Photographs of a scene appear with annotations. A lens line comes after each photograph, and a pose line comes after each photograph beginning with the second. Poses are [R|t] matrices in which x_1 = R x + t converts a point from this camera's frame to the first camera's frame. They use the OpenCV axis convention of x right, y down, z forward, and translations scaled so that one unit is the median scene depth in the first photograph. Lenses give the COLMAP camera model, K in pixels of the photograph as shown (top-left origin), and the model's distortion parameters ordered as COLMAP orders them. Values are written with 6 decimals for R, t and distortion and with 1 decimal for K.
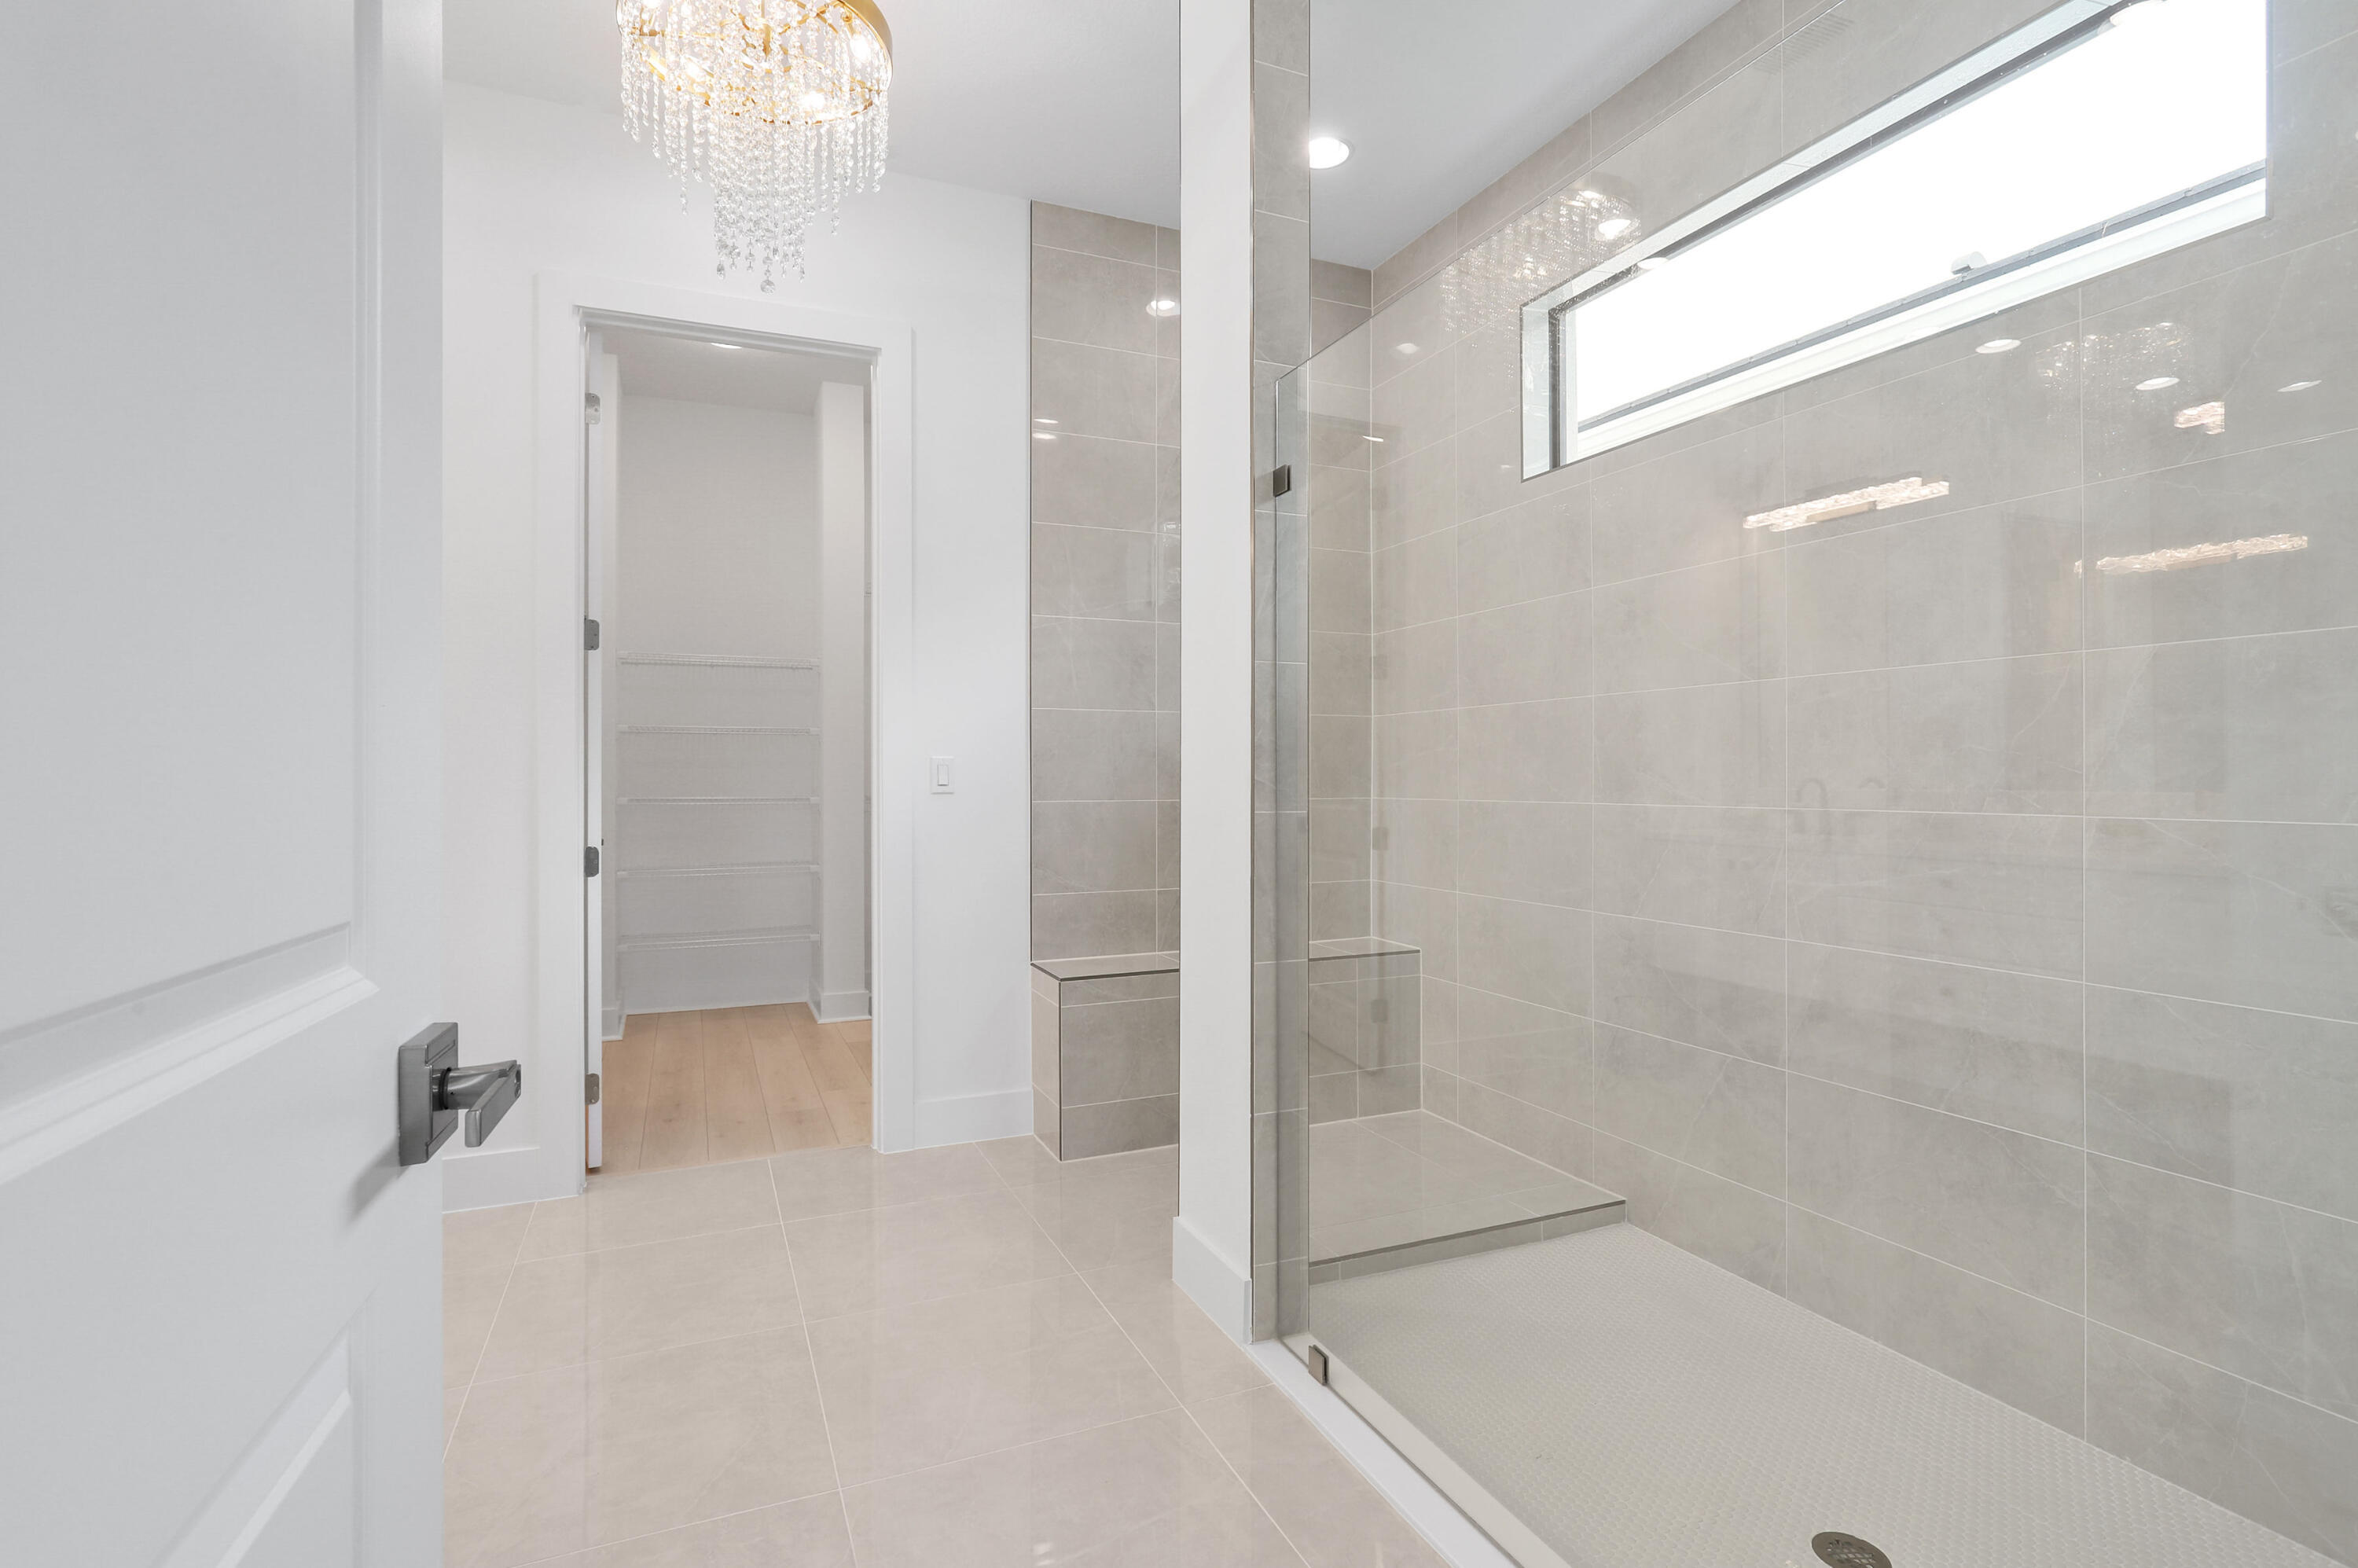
lens RADIAL K [[1121.1, 0, 1179.0], [0, 1121.1, 784.0], [0, 0, 1]] dist [0.000621, 0.000125]
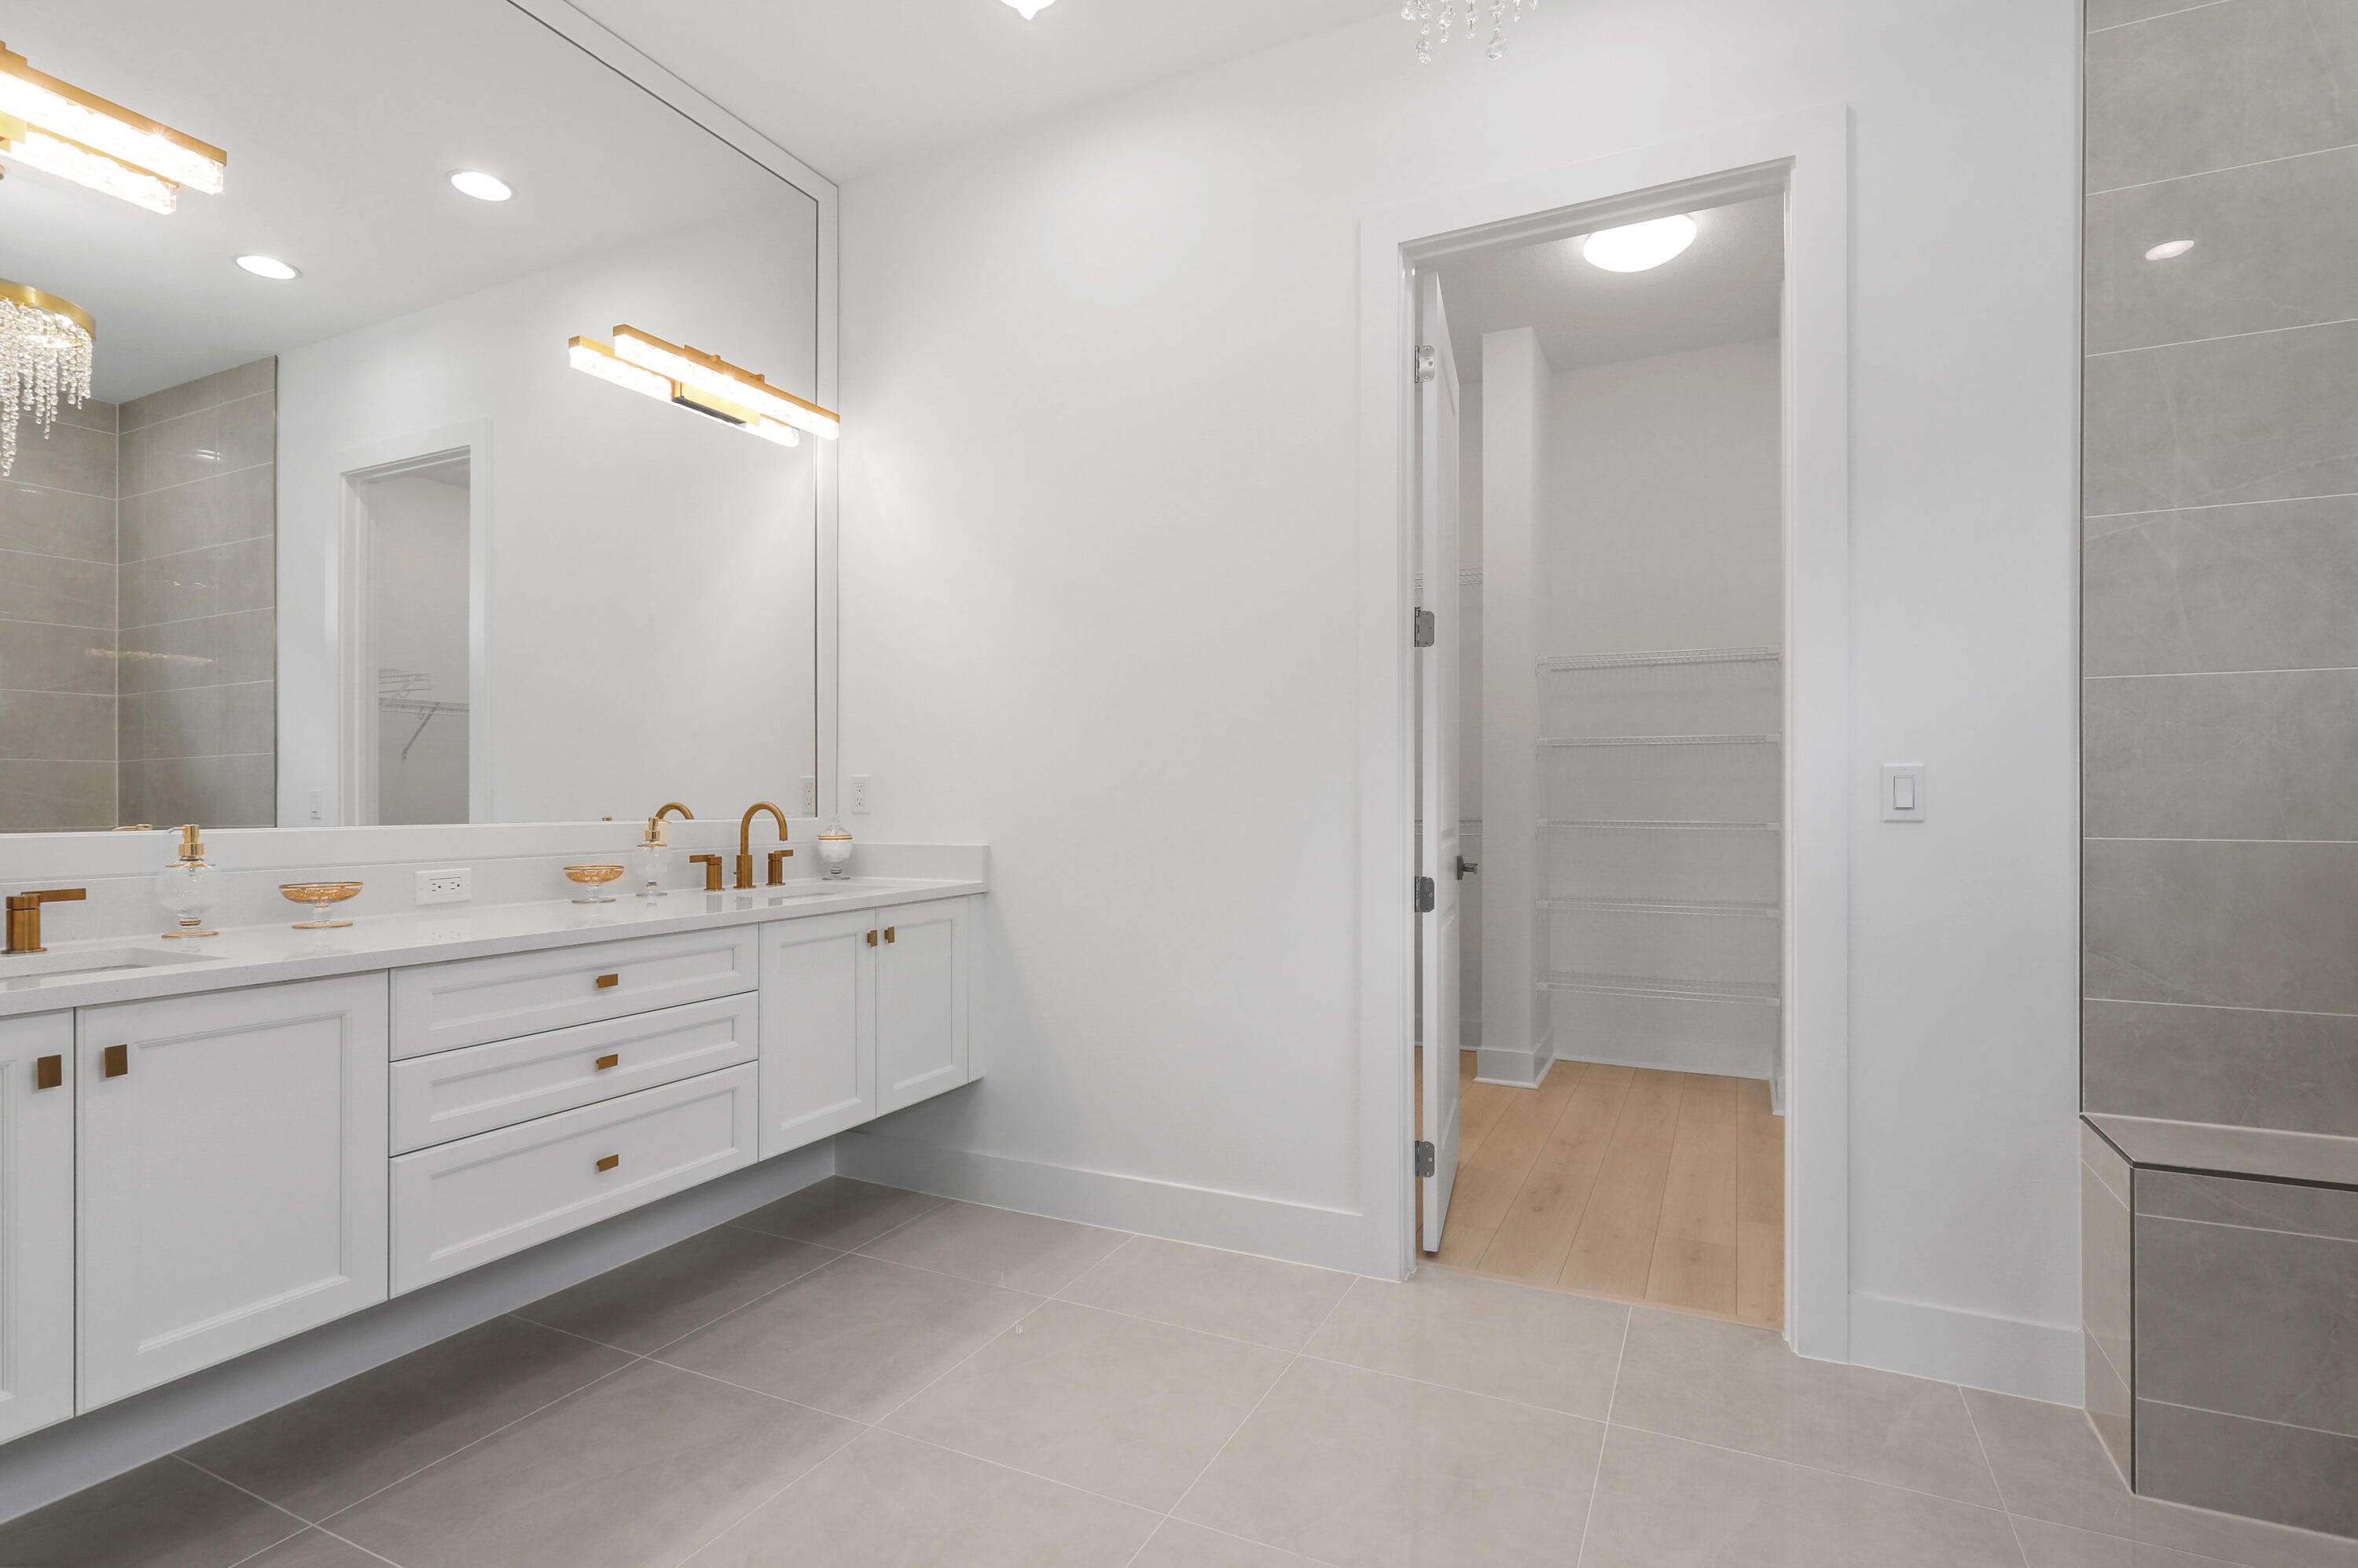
lens RADIAL K [[1136.9, 0, 1181.9], [0, 1136.9, 799.6], [0, 0, 1]] dist [-0.000944, 0.000536]
pose [[0.652921, 0.002797, -0.757420, 0.010666], [-0.006858, 0.999974, -0.002219, 0.000272], [0.757395, 0.006644, 0.652924, 0.268916]]
